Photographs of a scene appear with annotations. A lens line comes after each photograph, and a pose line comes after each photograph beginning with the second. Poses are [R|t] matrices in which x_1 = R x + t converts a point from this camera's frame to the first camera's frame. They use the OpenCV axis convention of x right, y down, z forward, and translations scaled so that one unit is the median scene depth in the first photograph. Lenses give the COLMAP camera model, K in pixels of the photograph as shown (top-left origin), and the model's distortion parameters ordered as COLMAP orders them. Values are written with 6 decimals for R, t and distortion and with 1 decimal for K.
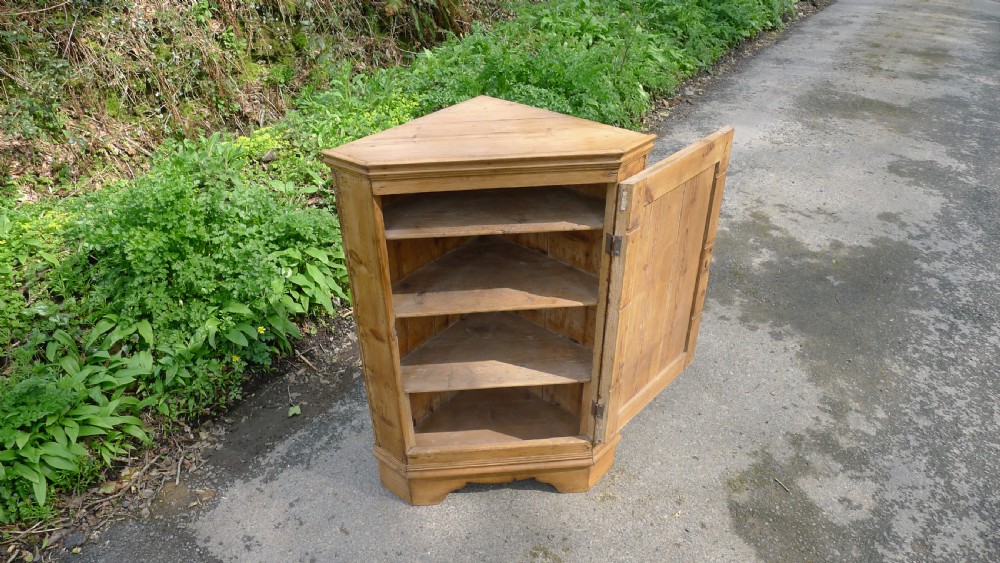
lens RADIAL K [[652.7, 0, 494.9], [0, 652.7, 285.4], [0, 0, 1]] dist [-0.059934, 0.018562]
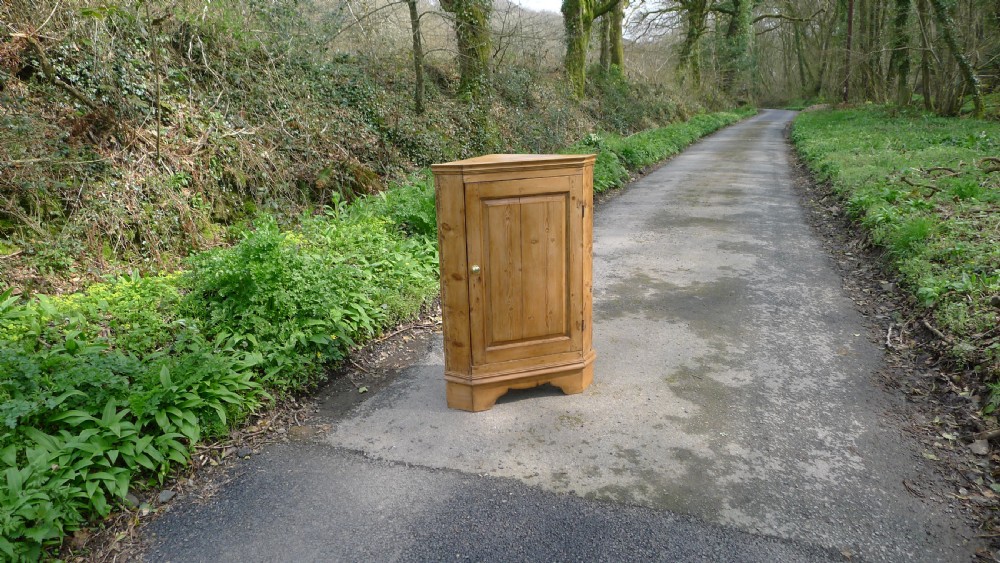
lens RADIAL K [[652.7, 0, 495.0], [0, 652.7, 275.9], [0, 0, 1]] dist [-0.059934, 0.018562]
pose [[0.974739, -0.074759, 0.210465, -0.315049], [0.136492, 0.945268, -0.296376, 0.421081], [-0.176789, 0.317616, 0.931593, -0.425329]]
